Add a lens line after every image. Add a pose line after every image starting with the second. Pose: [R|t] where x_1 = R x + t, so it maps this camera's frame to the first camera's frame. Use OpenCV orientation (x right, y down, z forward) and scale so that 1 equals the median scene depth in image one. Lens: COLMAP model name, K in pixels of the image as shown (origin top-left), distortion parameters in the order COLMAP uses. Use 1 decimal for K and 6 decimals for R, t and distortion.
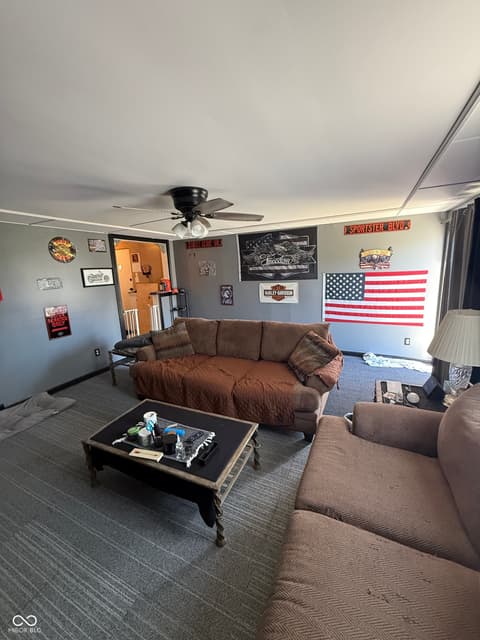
lens RADIAL K [[255.7, 0, 239.6], [0, 255.7, 318.6], [0, 0, 1]] dist [-0.000044, 0.000169]
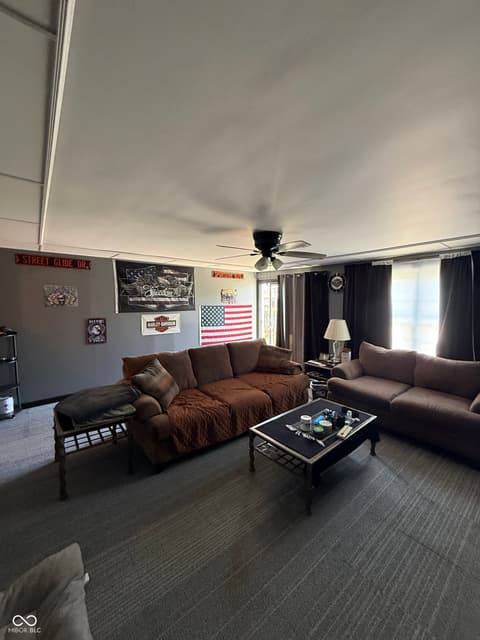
lens RADIAL K [[255.7, 0, 239.1], [0, 255.7, 322.8], [0, 0, 1]] dist [-0.000044, 0.000169]
pose [[0.430409, -0.035403, 0.901939, -0.654330], [0.158619, 0.986648, -0.036965, -0.020923], [-0.888588, 0.158975, 0.430278, 0.307866]]
